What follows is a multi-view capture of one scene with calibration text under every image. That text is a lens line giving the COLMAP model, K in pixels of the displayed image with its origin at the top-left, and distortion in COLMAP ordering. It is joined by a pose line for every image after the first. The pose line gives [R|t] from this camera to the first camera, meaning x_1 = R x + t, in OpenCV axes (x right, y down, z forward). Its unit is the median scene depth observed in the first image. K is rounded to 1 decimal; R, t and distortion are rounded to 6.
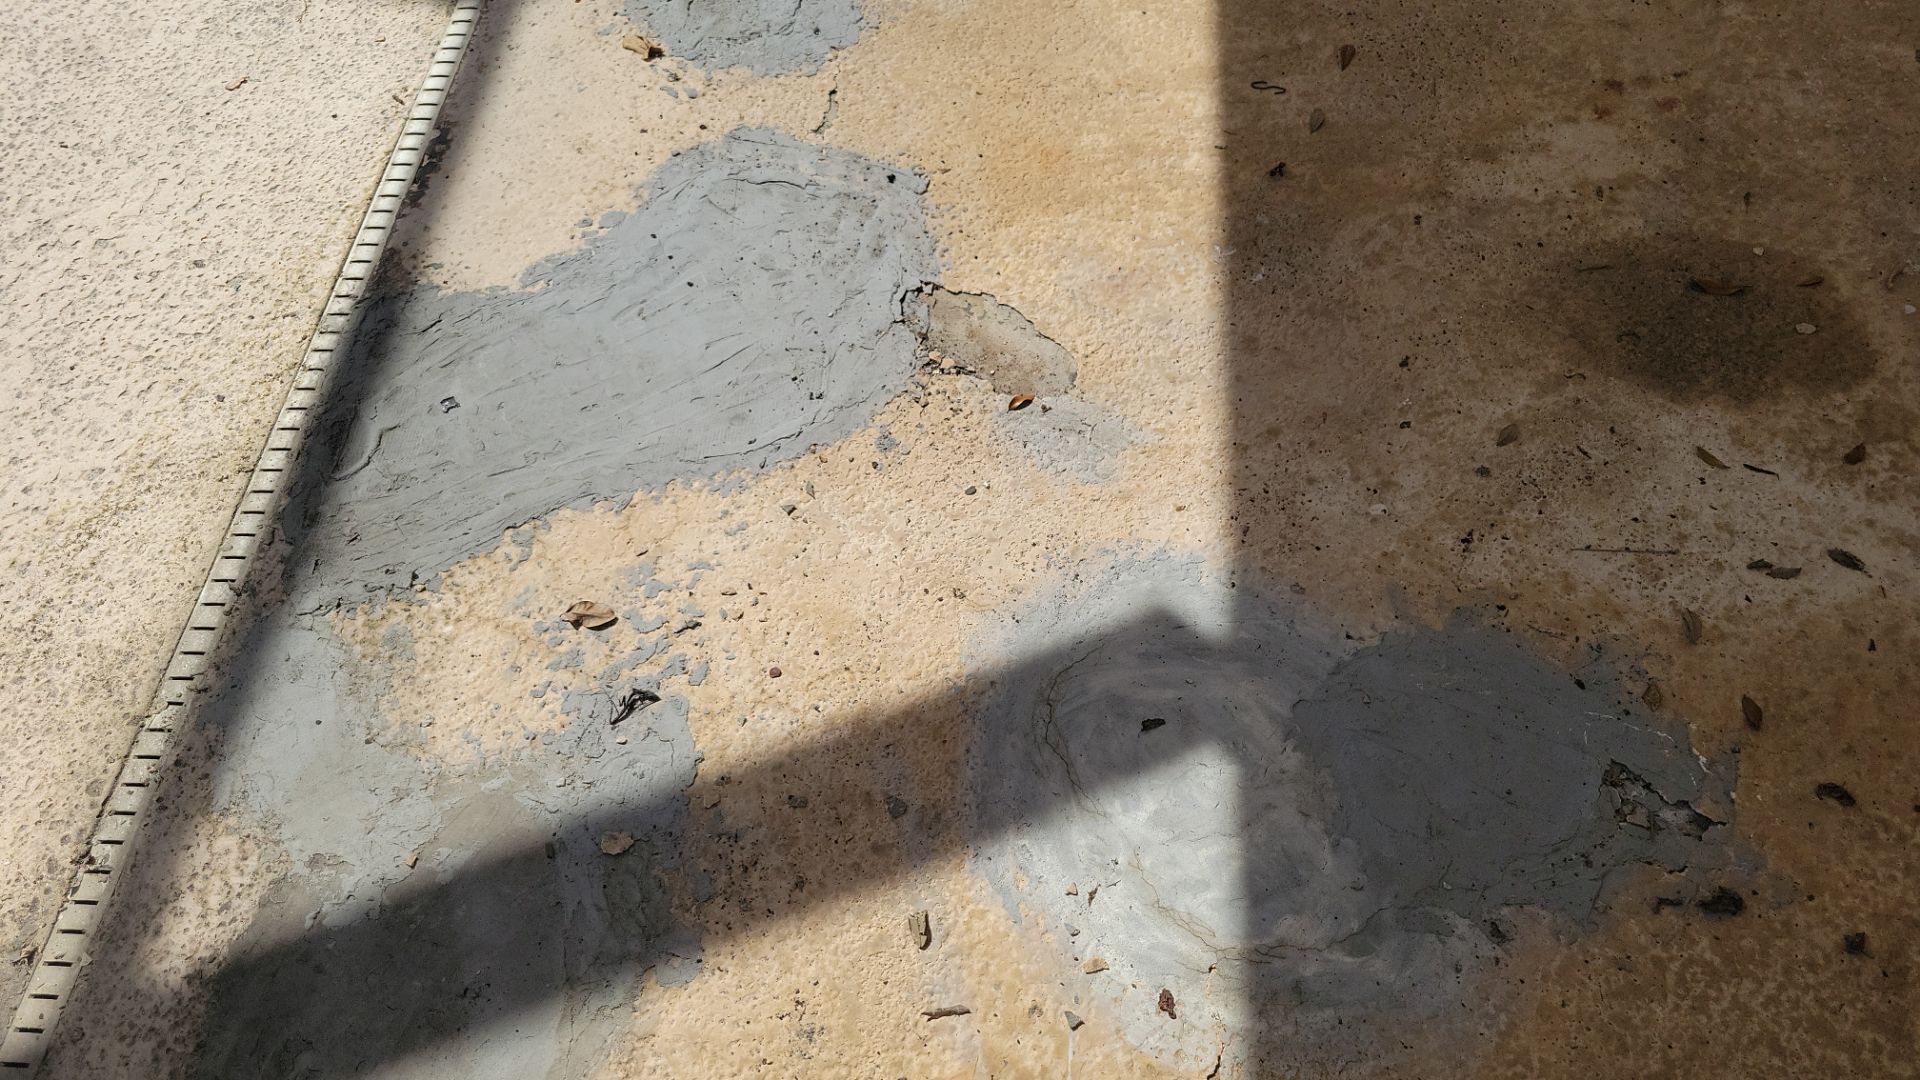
lens RADIAL K [[1420.0, 0, 960.0], [0, 1420.0, 540.0], [0, 0, 1]] dist [0.051624, -0.035272]
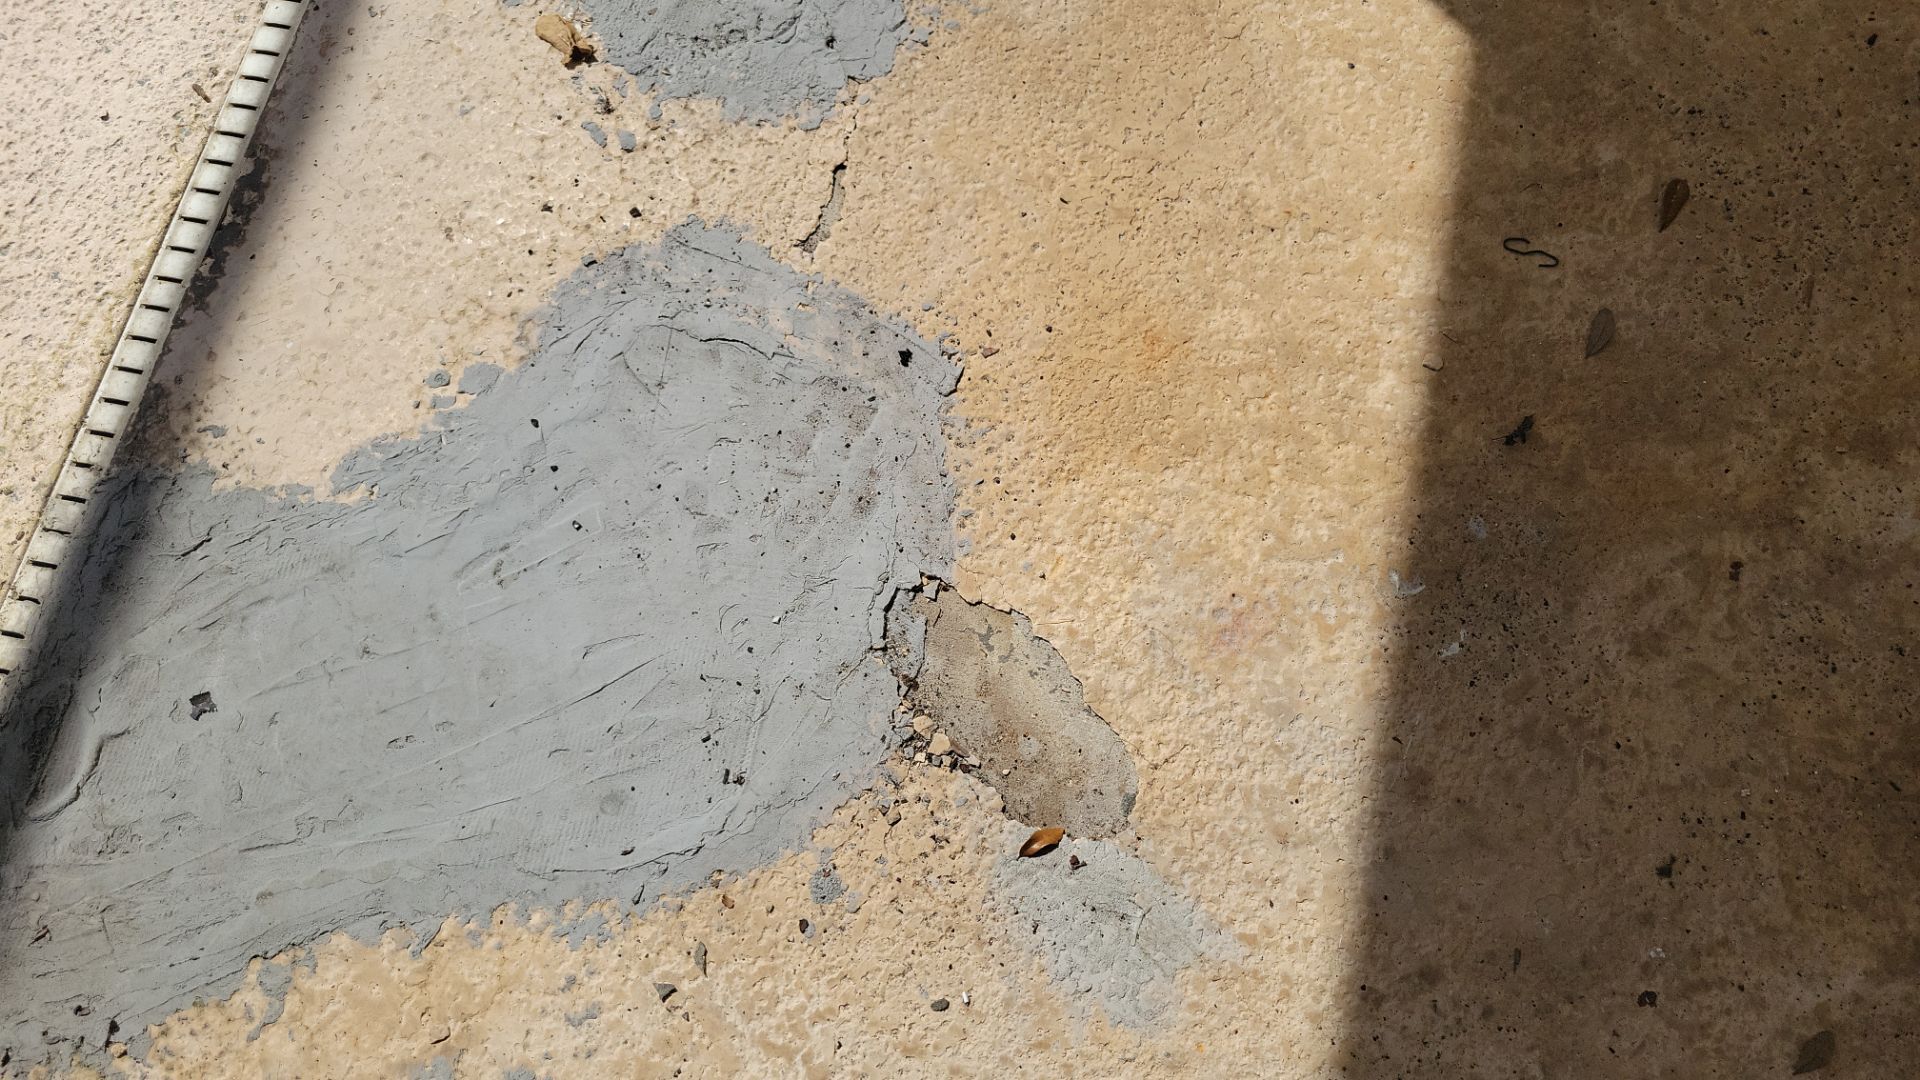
lens RADIAL K [[1420.0, 0, 960.0], [0, 1420.0, 540.0], [0, 0, 1]] dist [0.051624, -0.035272]
pose [[0.990561, 0.122590, -0.061316, 0.027828], [-0.101725, 0.957306, 0.270585, -0.377682], [0.091869, -0.261794, 0.960741, 0.390499]]
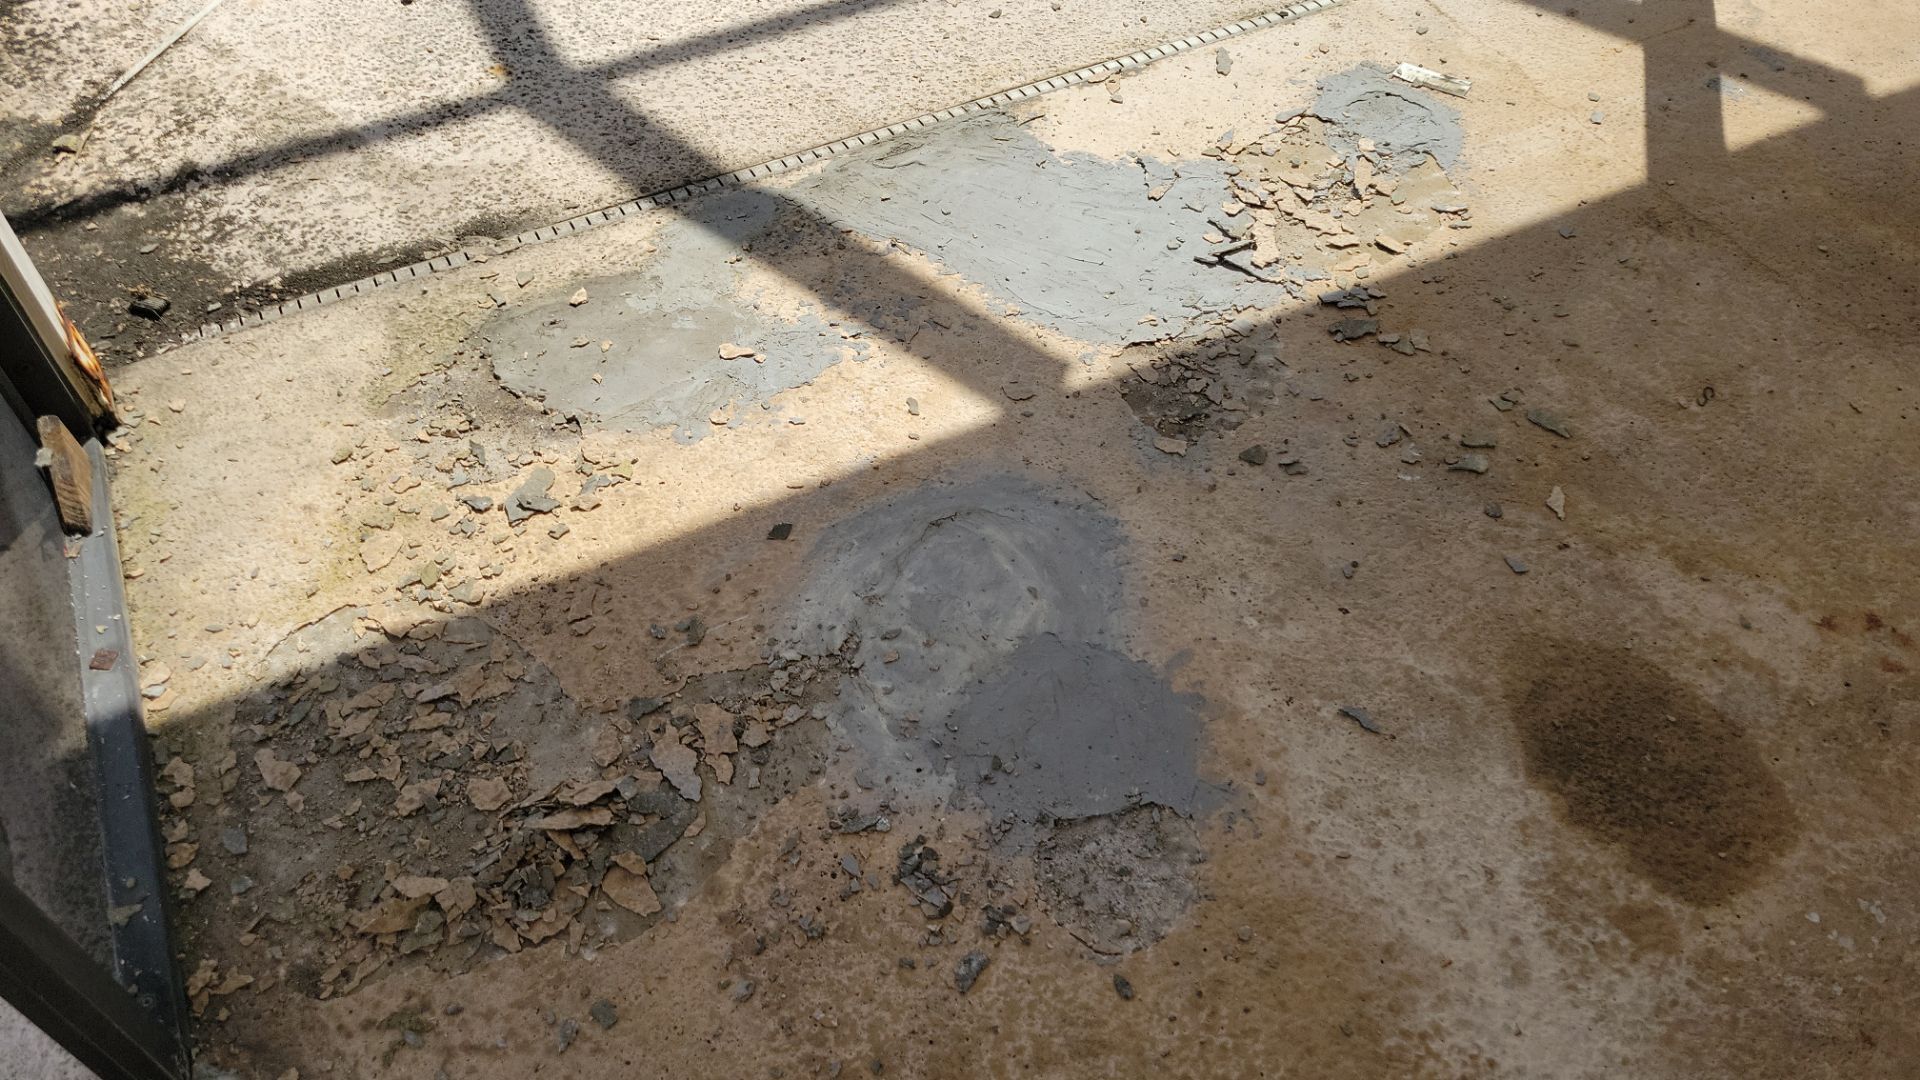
lens RADIAL K [[1420.0, 0, 960.0], [0, 1420.0, 540.0], [0, 0, 1]] dist [0.051624, -0.035272]
pose [[0.523127, 0.672892, -0.523024, 0.661171], [-0.713682, 0.681310, 0.162711, -0.078712], [0.465828, 0.288154, 0.836643, -0.129398]]
